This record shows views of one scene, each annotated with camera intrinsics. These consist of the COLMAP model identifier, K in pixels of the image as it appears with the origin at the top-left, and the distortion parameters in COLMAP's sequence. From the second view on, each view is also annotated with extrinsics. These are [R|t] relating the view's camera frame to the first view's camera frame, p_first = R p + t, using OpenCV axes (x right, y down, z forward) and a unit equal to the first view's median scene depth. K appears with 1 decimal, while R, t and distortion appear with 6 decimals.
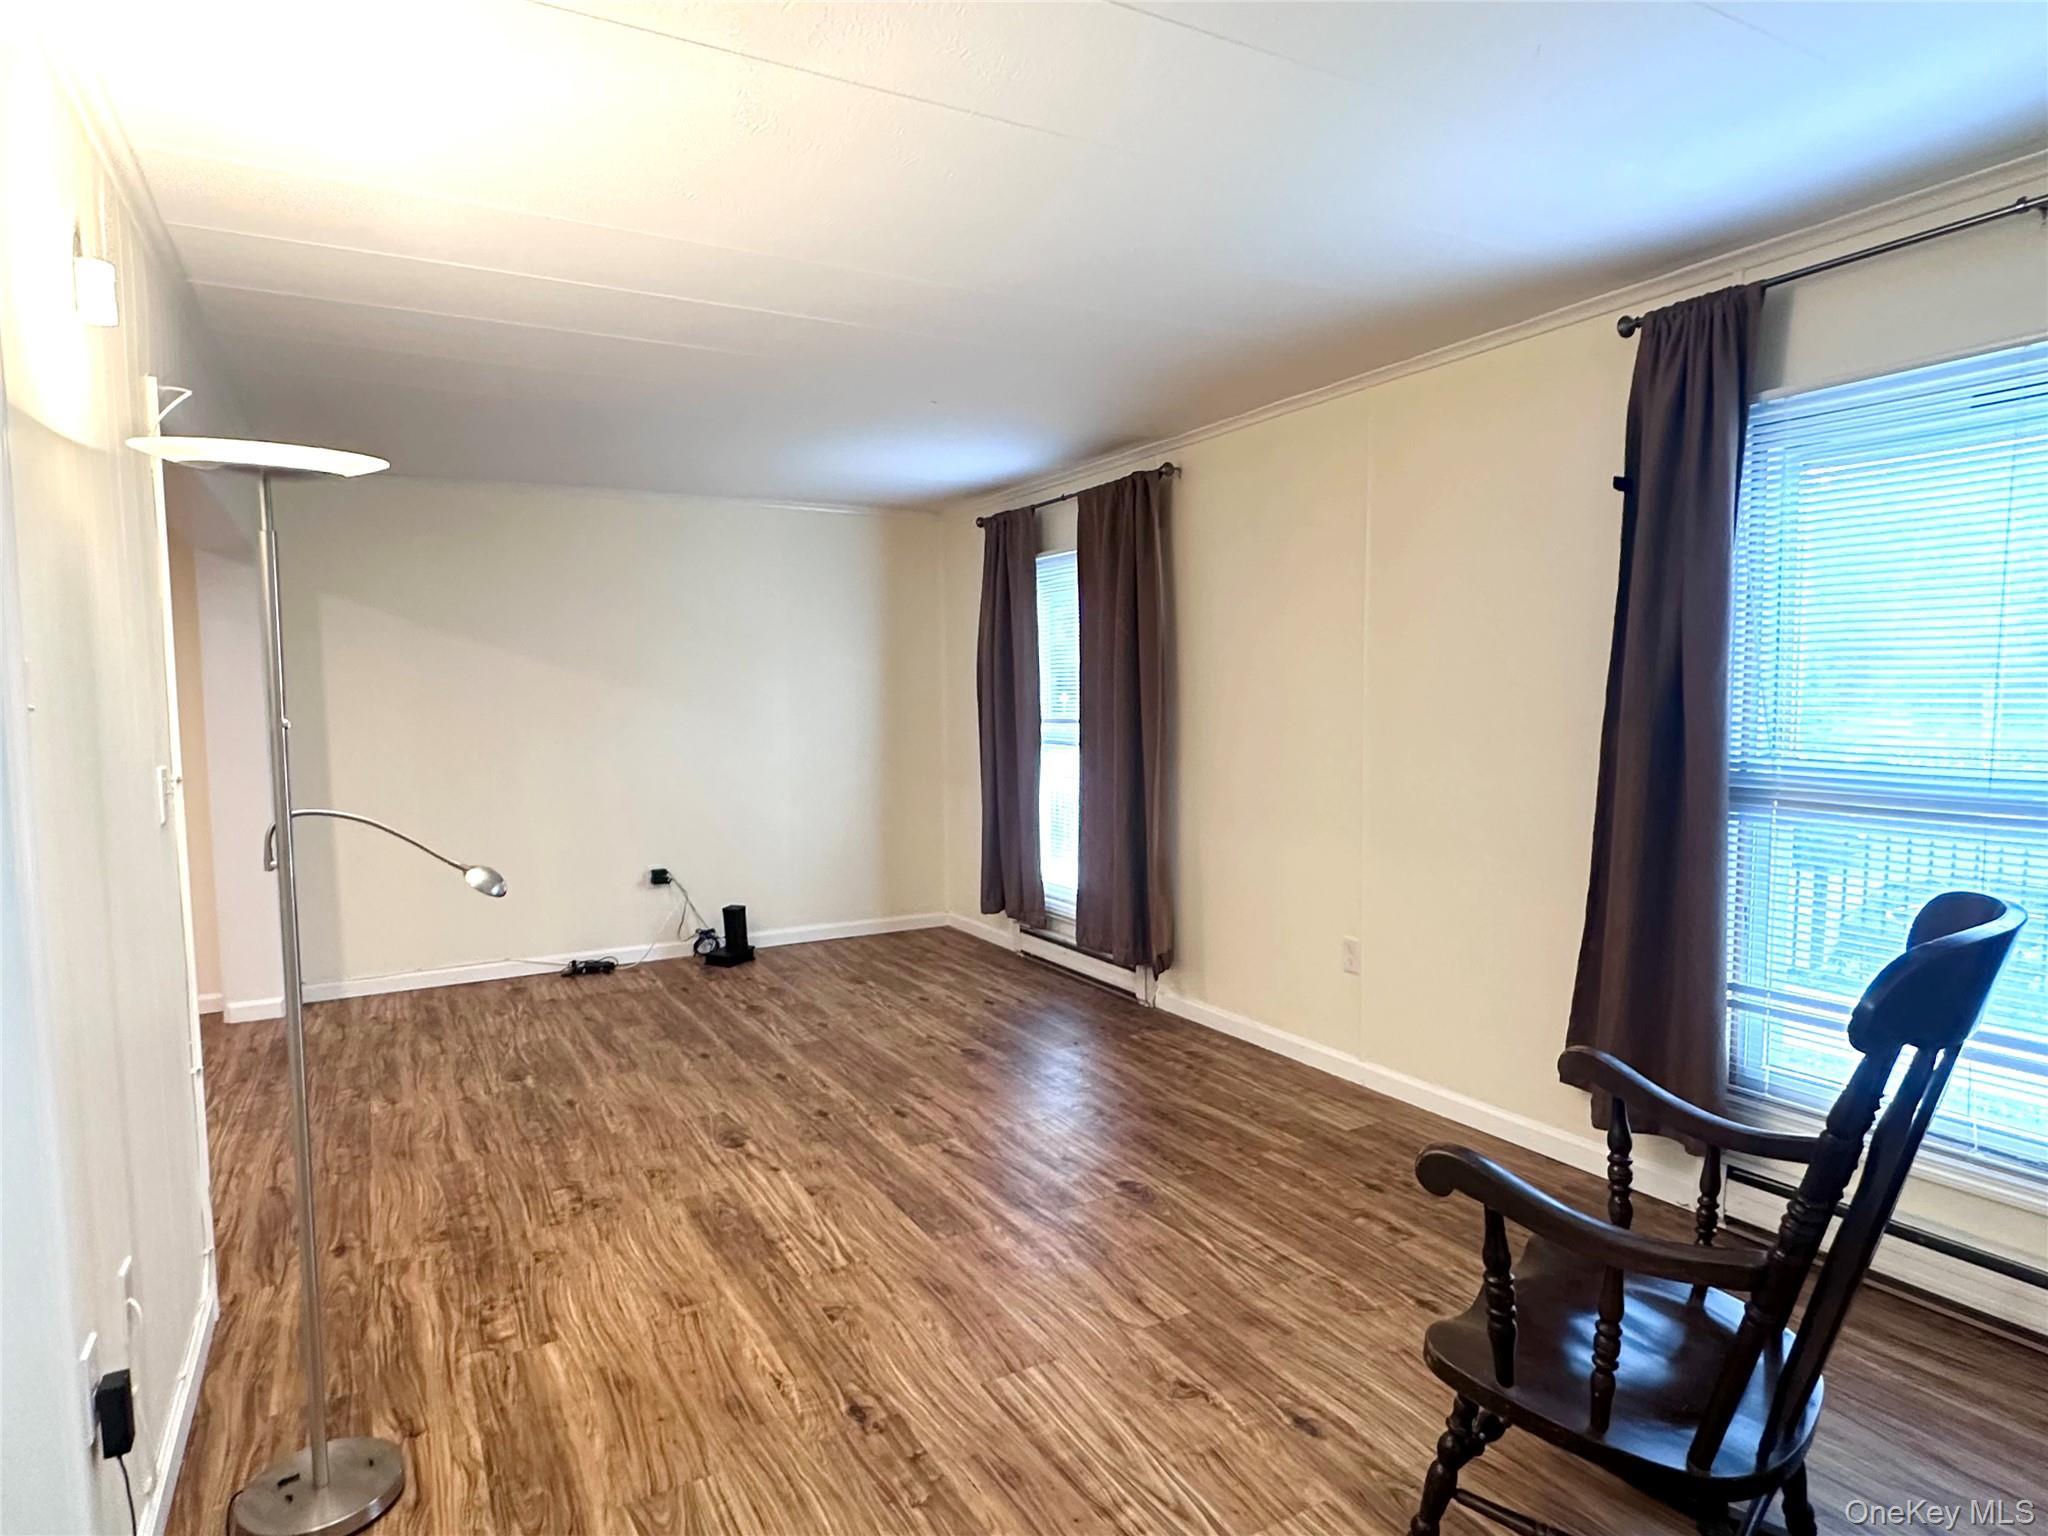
lens RADIAL K [[1172.4, 0, 1013.8], [0, 1172.4, 773.8], [0, 0, 1]] dist [-0.002062, 0.002020]
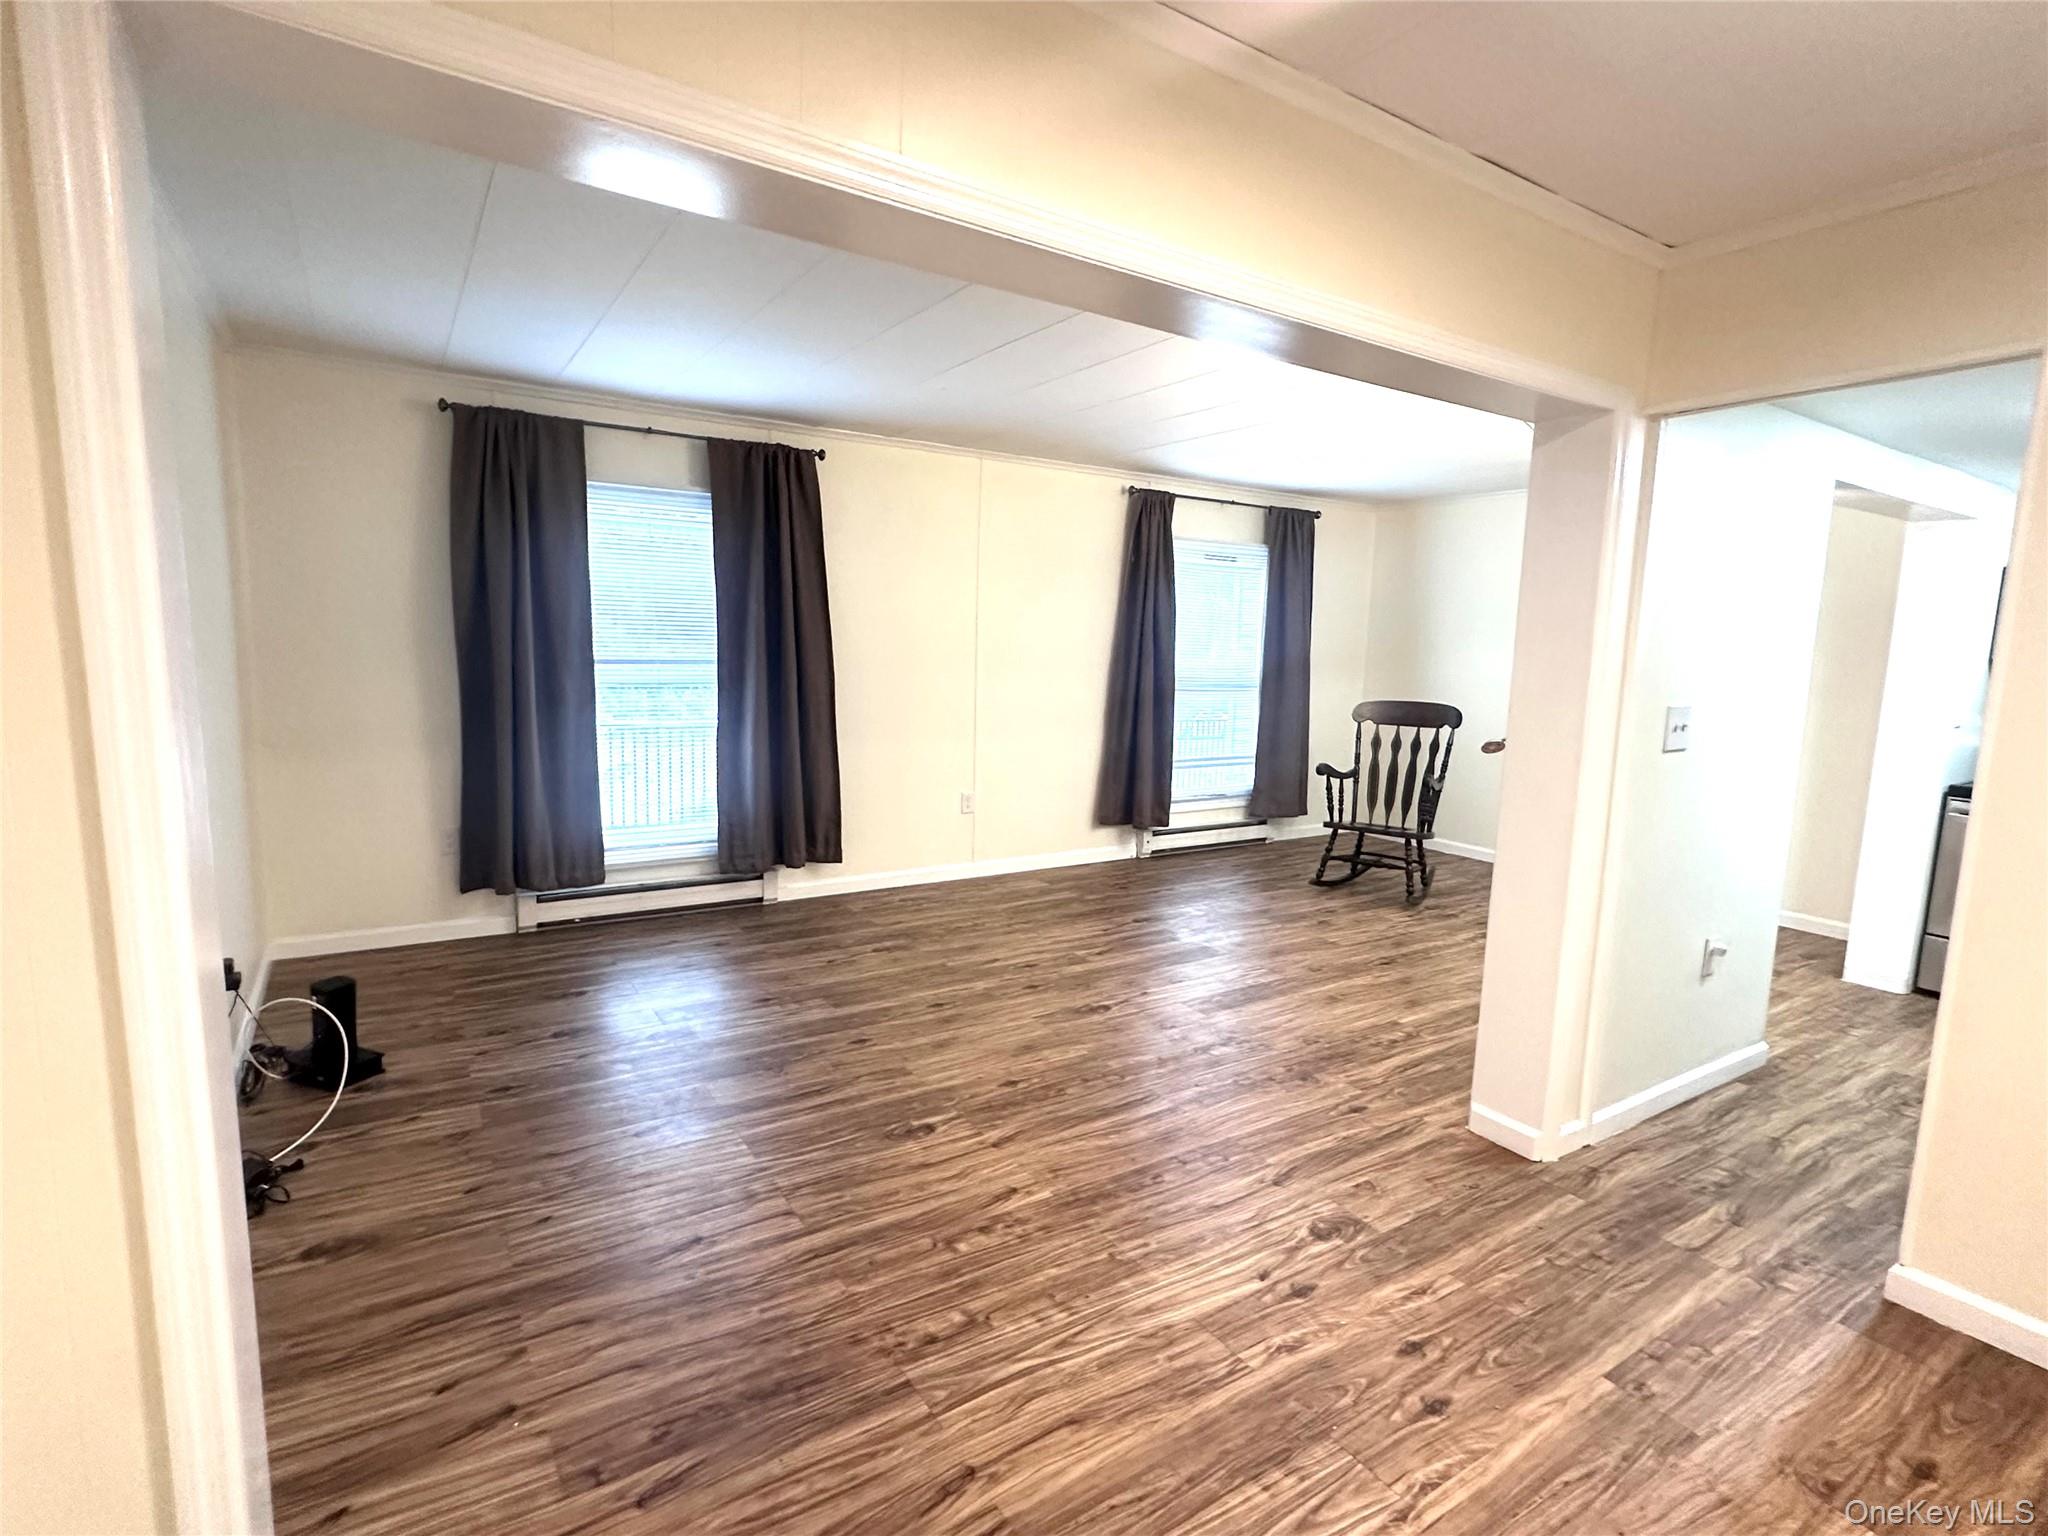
lens RADIAL K [[1008.2, 0, 1014.5], [0, 1008.2, 770.9], [0, 0, 1]] dist [-0.001267, 0.000727]
pose [[-0.063423, -0.119423, 0.990816, -1.079457], [0.040316, 0.991697, 0.122109, -0.058684], [-0.997172, 0.047690, -0.058082, 0.976457]]
